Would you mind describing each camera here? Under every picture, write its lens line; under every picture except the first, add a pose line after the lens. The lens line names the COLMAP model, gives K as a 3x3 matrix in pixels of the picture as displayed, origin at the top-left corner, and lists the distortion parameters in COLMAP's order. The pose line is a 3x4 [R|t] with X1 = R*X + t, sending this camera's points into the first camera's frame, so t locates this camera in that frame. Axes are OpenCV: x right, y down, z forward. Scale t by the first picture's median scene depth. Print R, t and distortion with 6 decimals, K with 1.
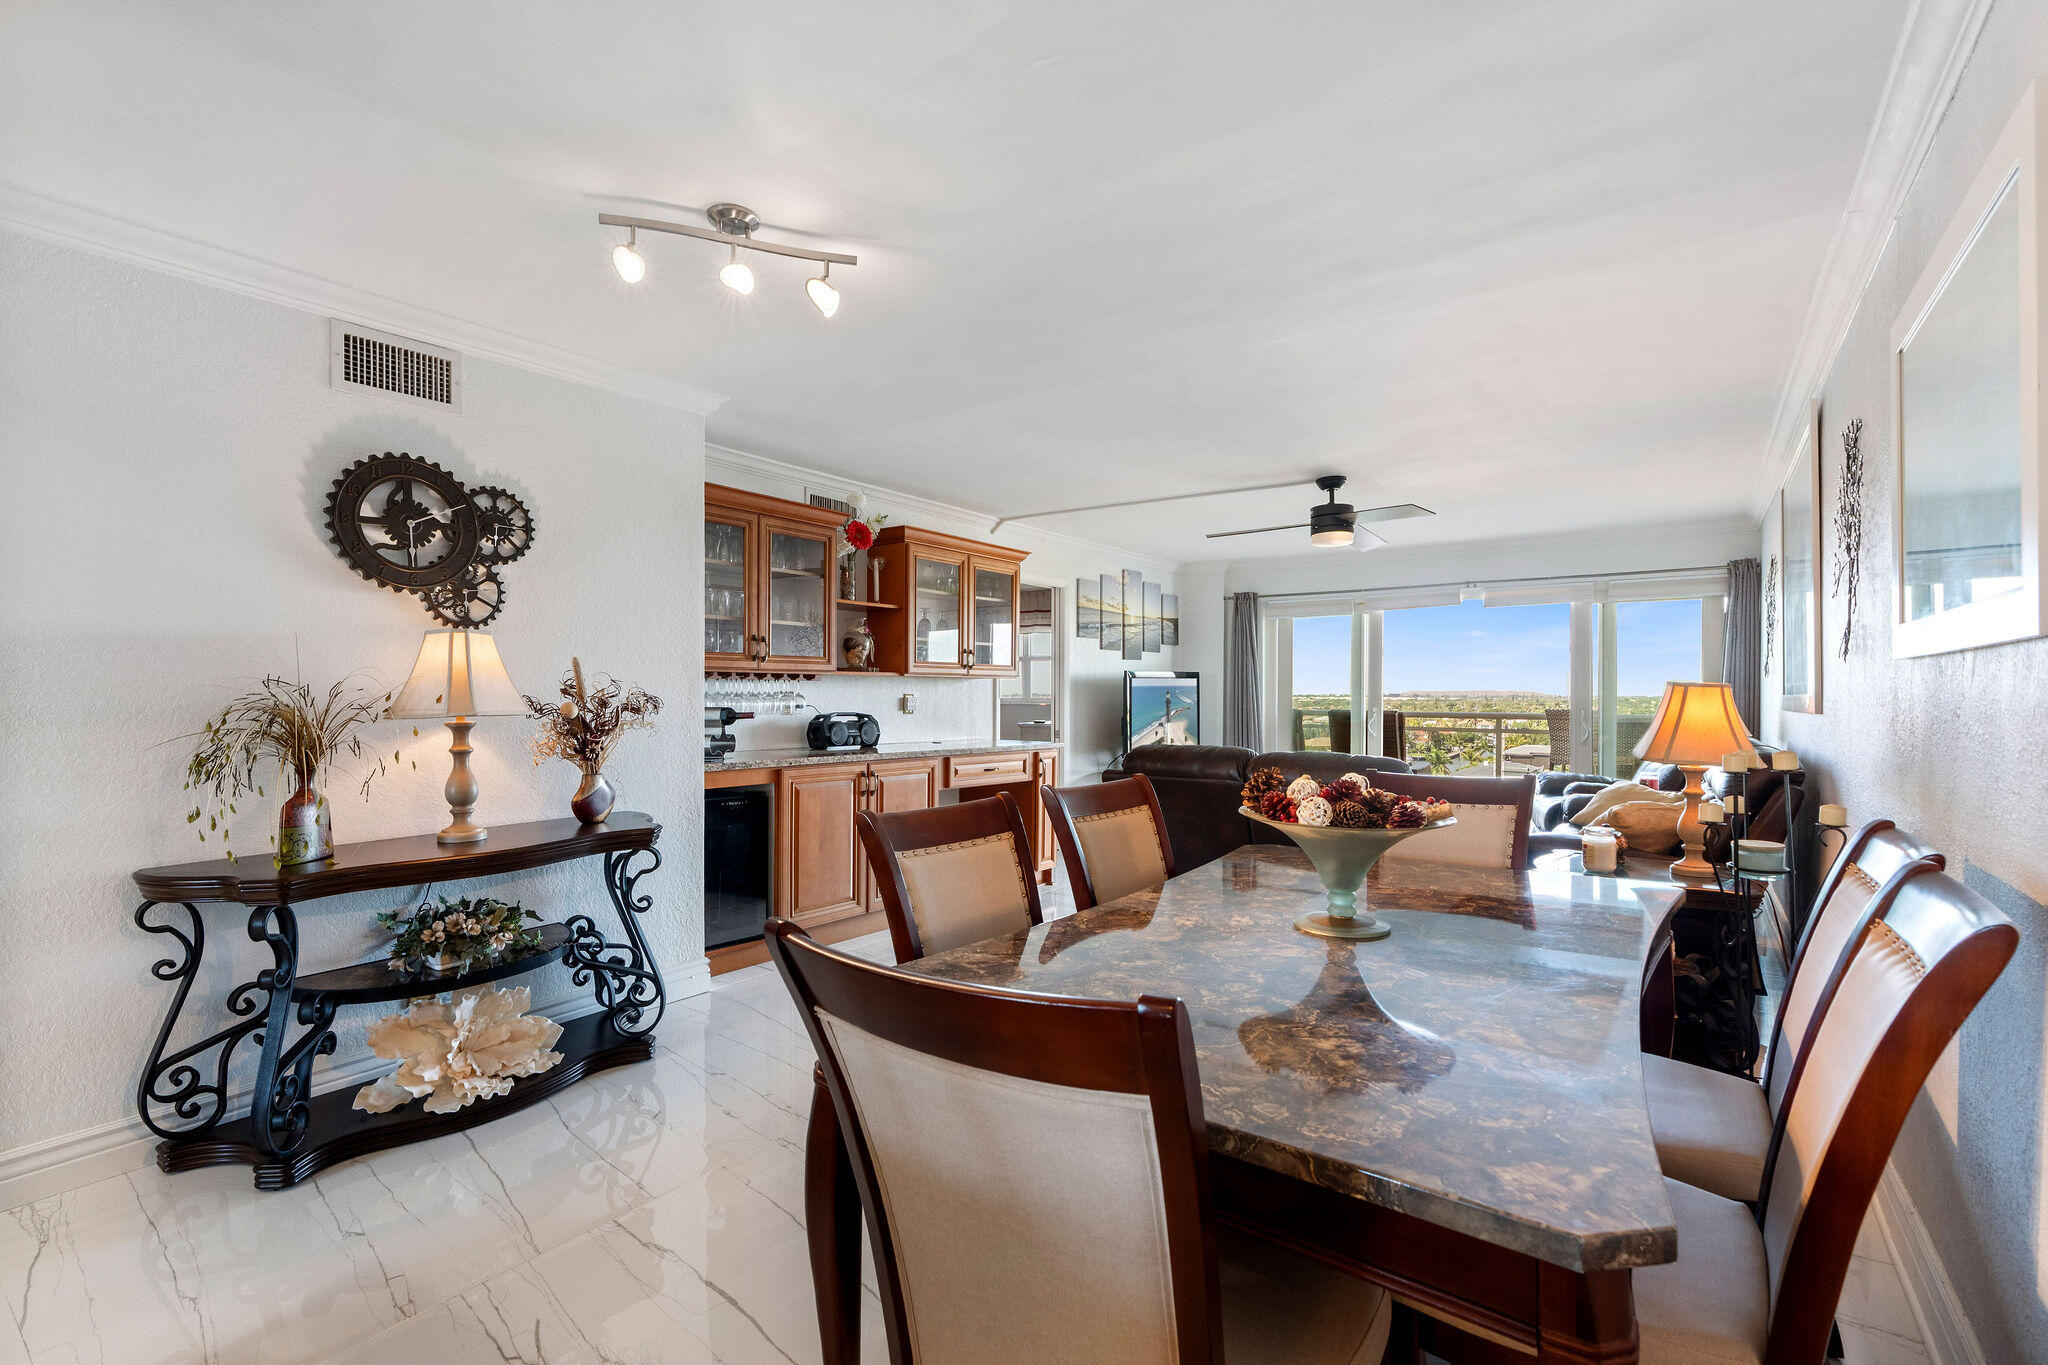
lens RADIAL K [[926.3, 0, 1024.9], [0, 926.3, 690.1], [0, 0, 1]] dist [-0.012884, 0.004302]
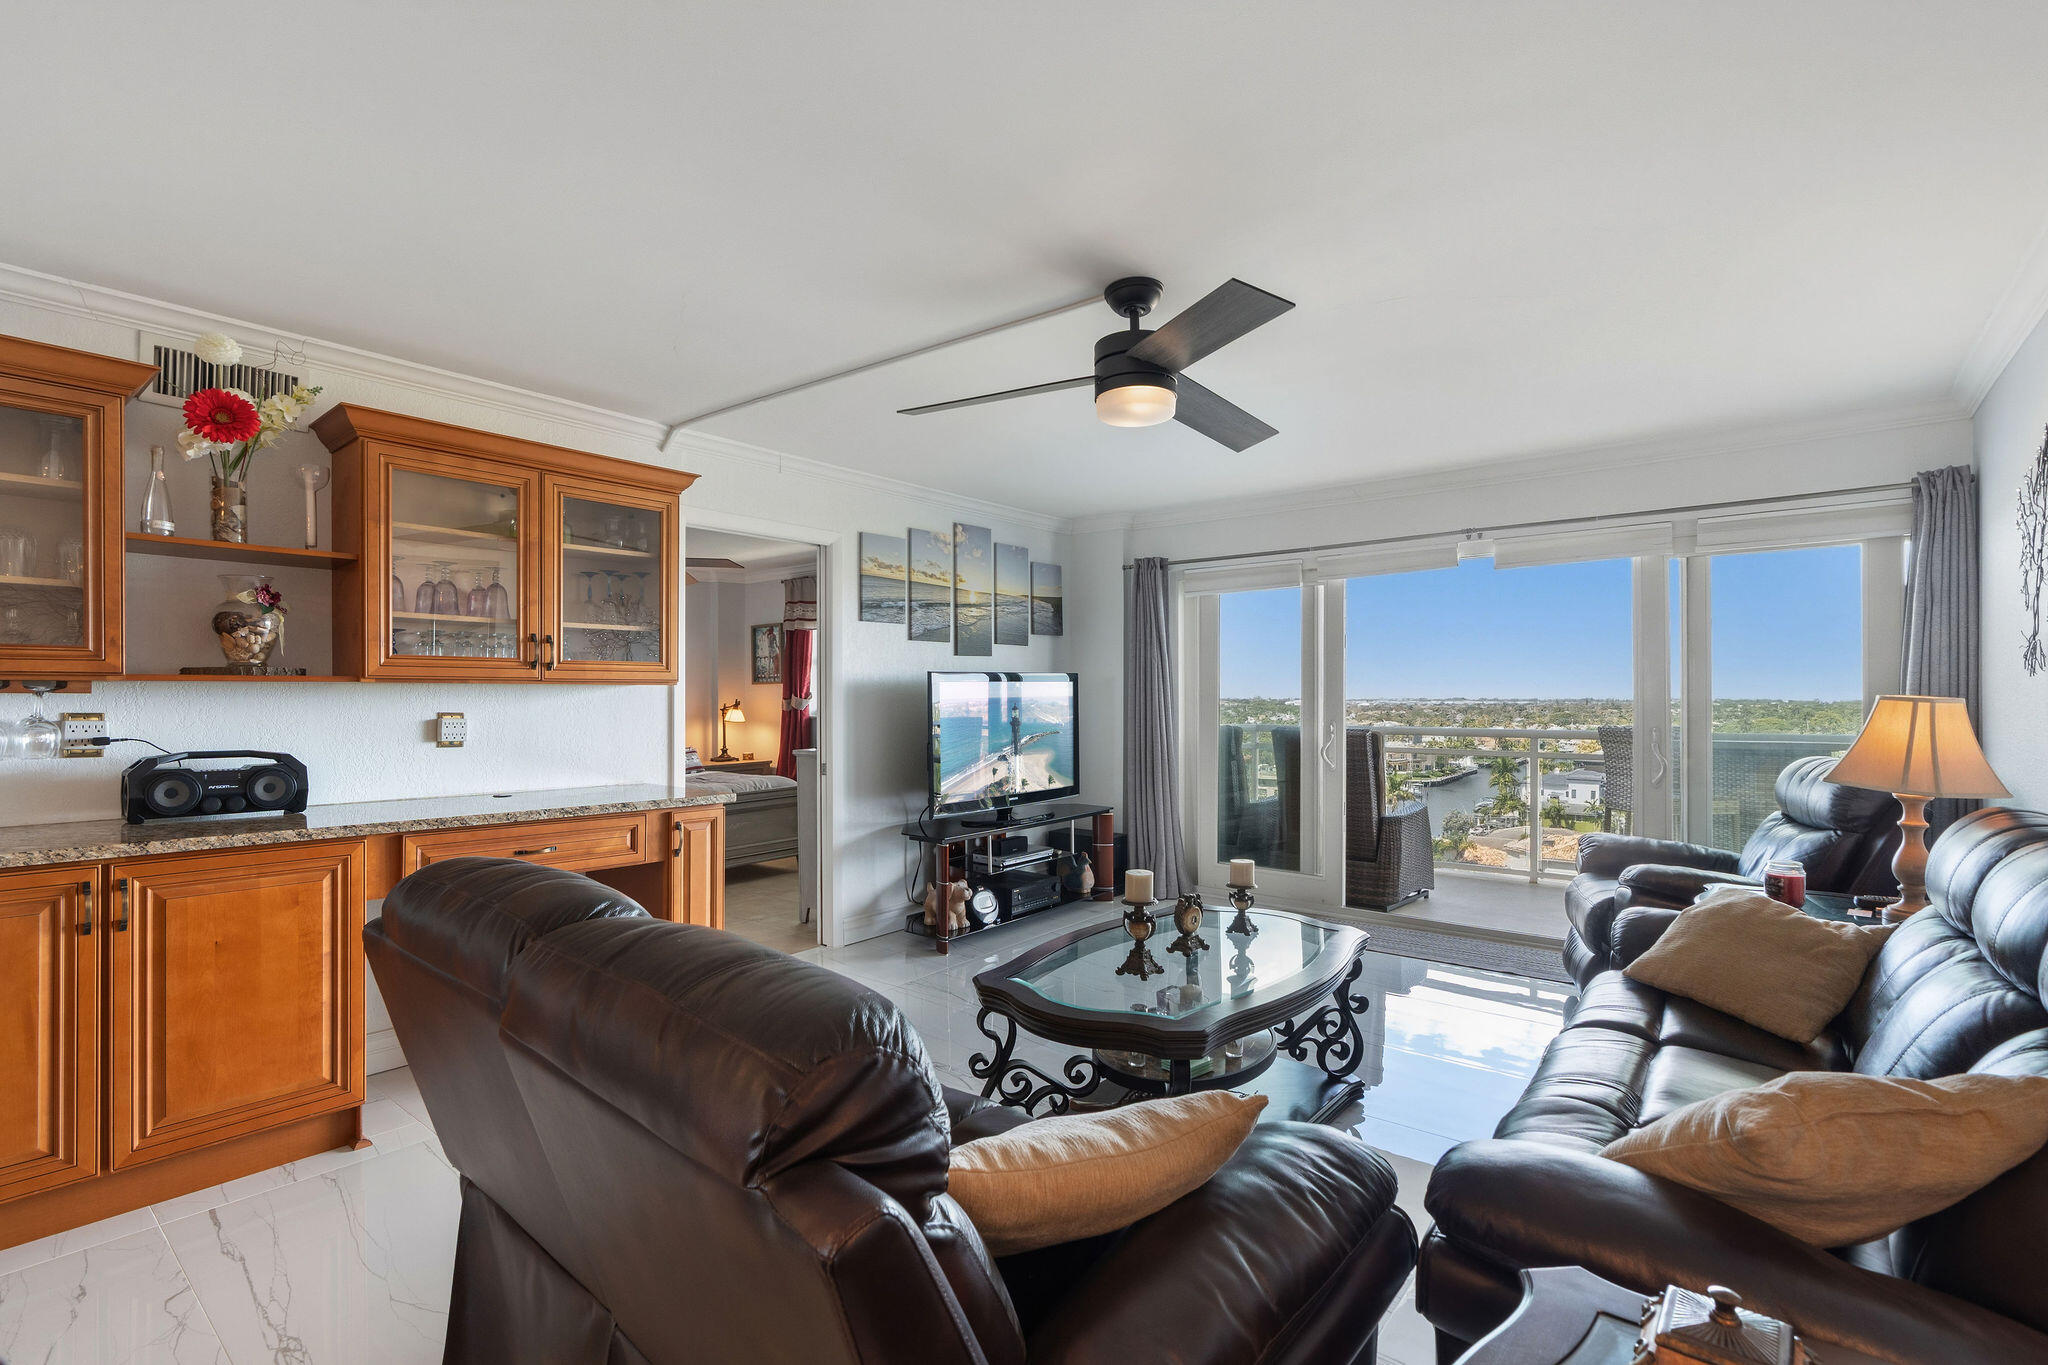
lens RADIAL K [[926.3, 0, 1026.1], [0, 926.3, 692.8], [0, 0, 1]] dist [-0.012884, 0.004302]
pose [[0.998353, -0.004395, -0.057203, 0.264790], [0.004315, 0.999990, -0.001512, -0.005663], [0.057209, 0.001263, 0.998361, 0.432571]]
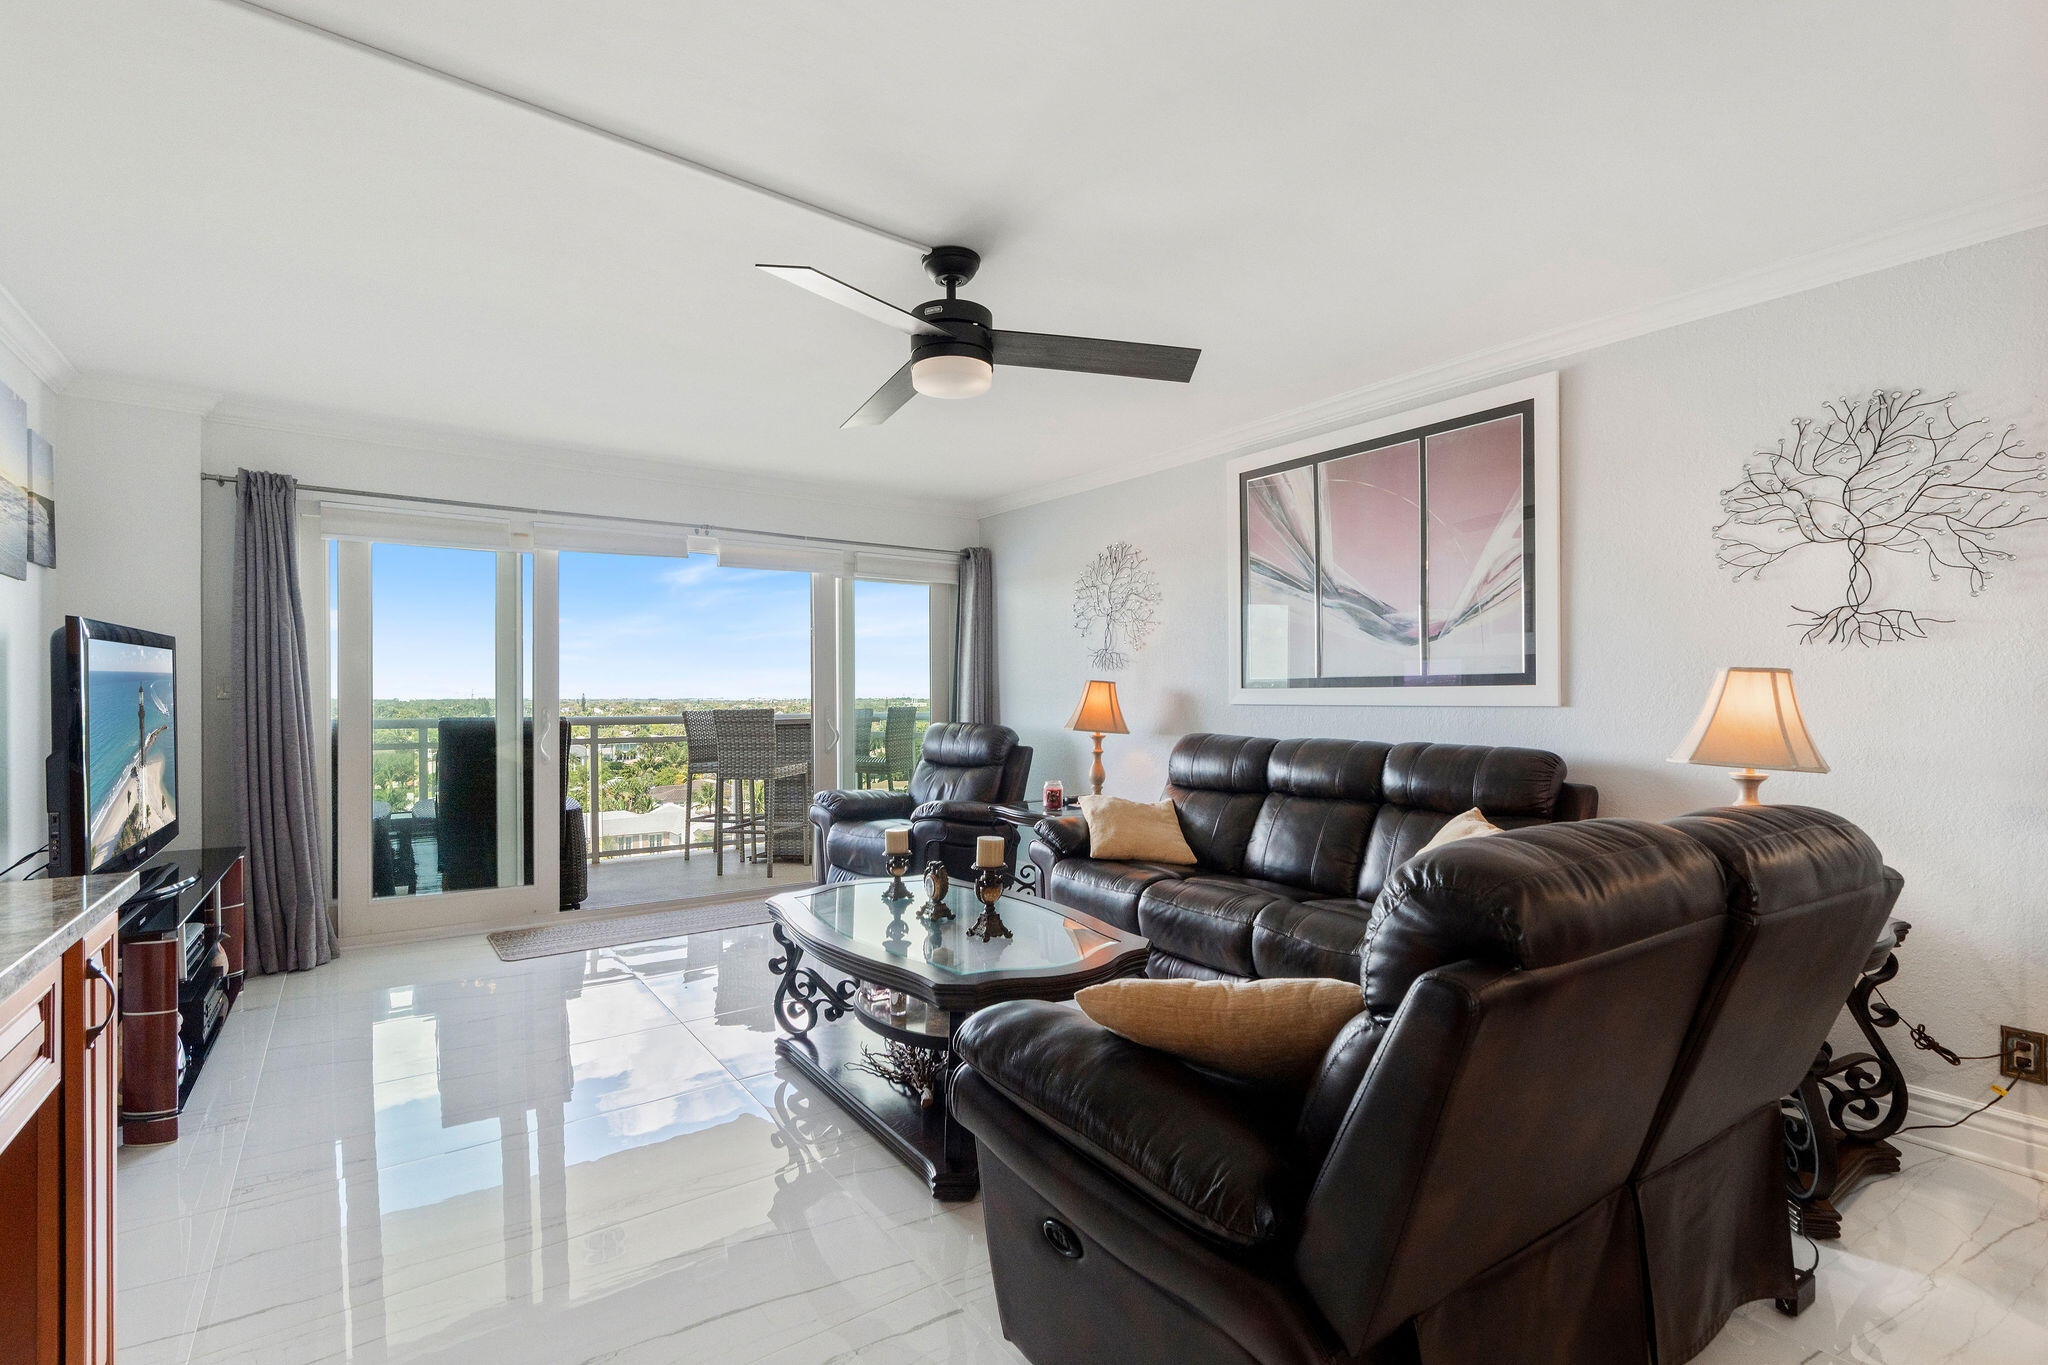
lens RADIAL K [[926.3, 0, 1018.7], [0, 926.3, 707.4], [0, 0, 1]] dist [-0.012884, 0.004302]
pose [[0.317706, -0.014212, 0.948083, -0.119491], [-0.002199, 0.999874, 0.015725, 0.007204], [-0.948187, -0.007080, 0.317634, 0.707249]]
